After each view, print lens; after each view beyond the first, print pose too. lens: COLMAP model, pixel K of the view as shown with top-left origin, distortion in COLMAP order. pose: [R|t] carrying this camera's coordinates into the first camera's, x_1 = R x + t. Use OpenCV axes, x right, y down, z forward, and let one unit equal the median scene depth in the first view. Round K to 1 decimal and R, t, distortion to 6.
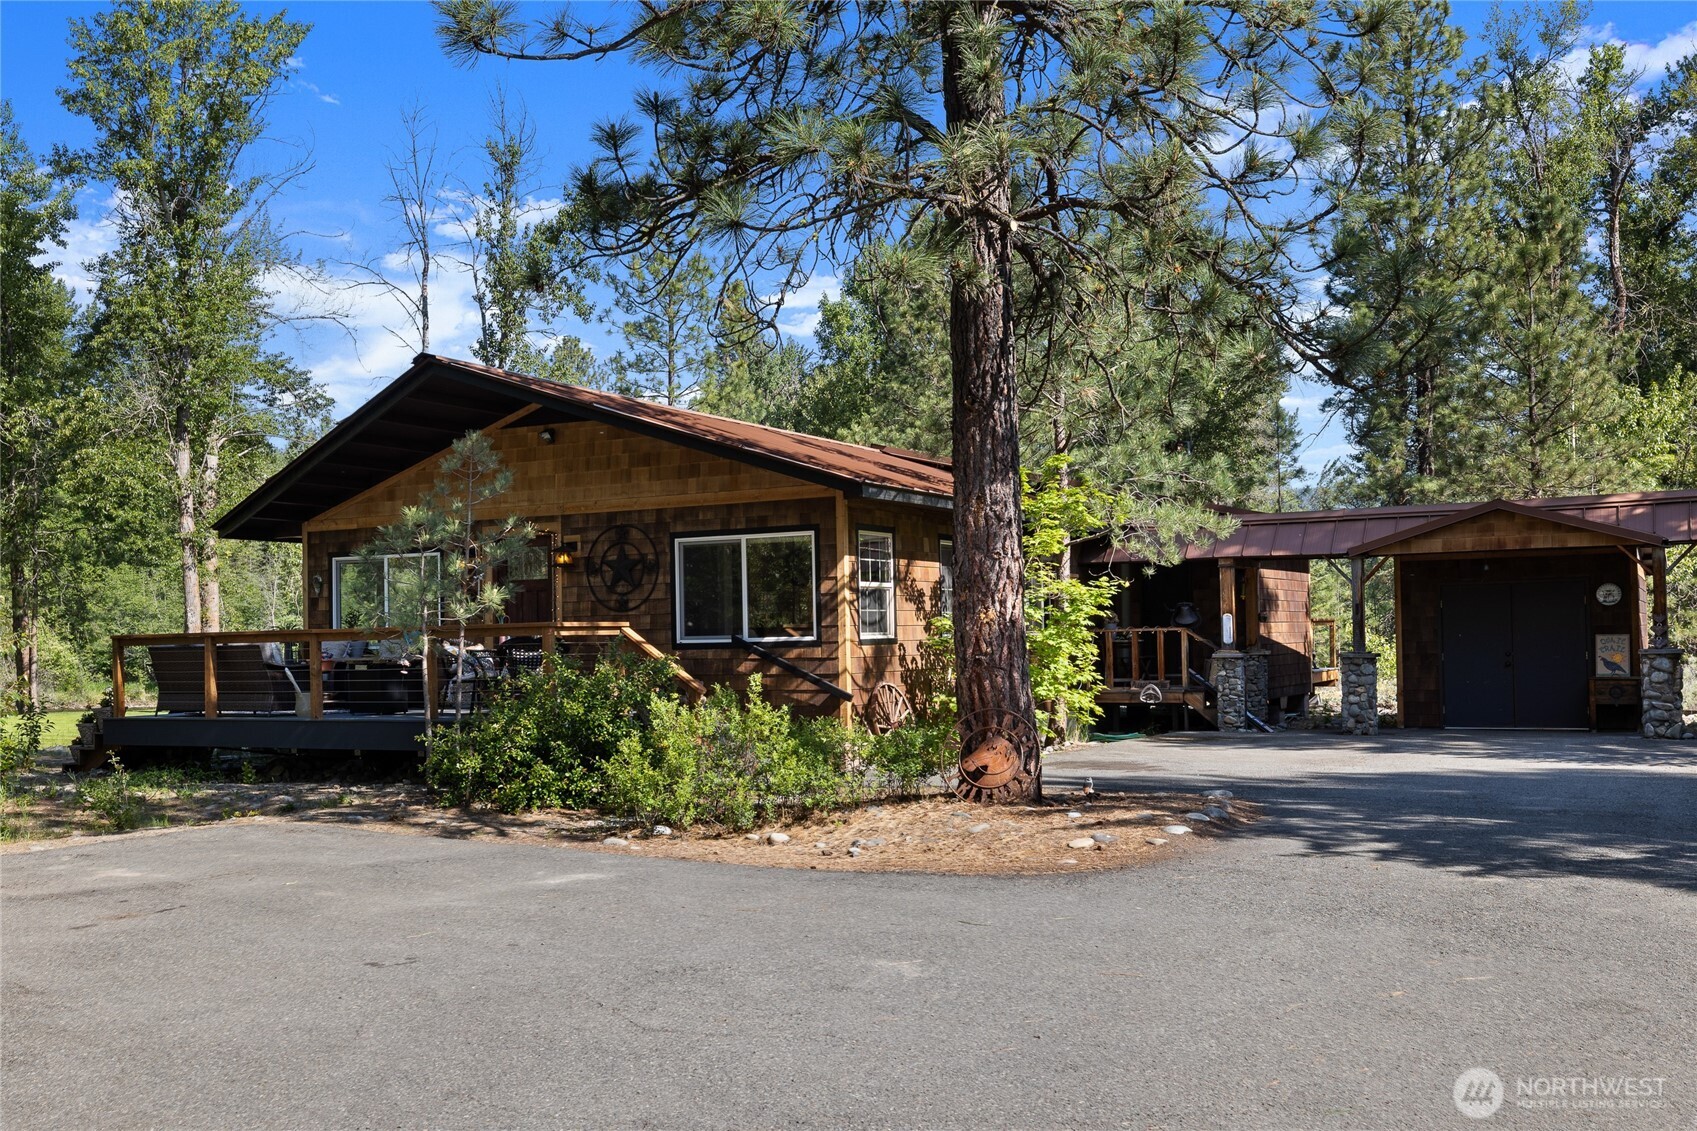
lens RADIAL K [[1281.7, 0, 847.4], [0, 1281.7, 641.9], [0, 0, 1]] dist [0.007069, 0.016462]
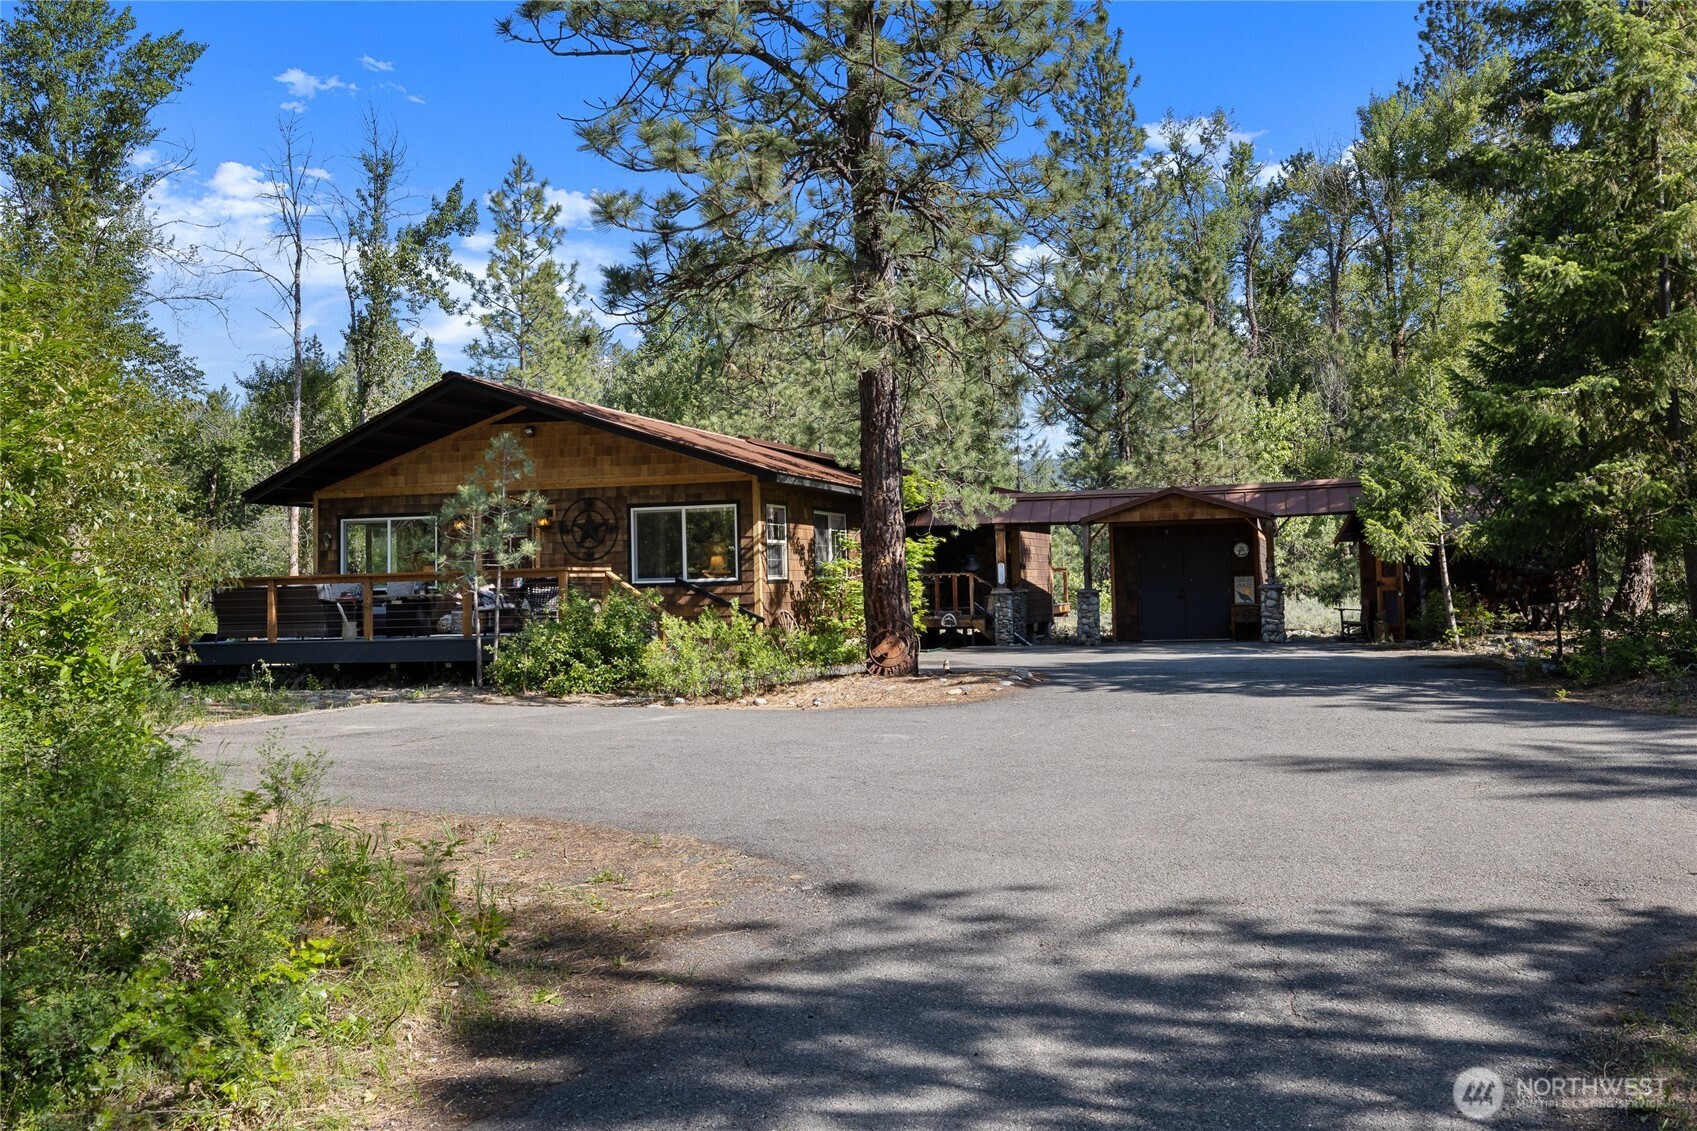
lens RADIAL K [[1323.9, 0, 848.5], [0, 1323.9, 565.5], [0, 0, 1]] dist [0.038081, 0.003643]
pose [[0.974299, -0.000660, 0.225259, -0.200986], [0.006729, 0.999635, -0.026173, 0.018438], [-0.225160, 0.027016, 0.973947, -0.397089]]
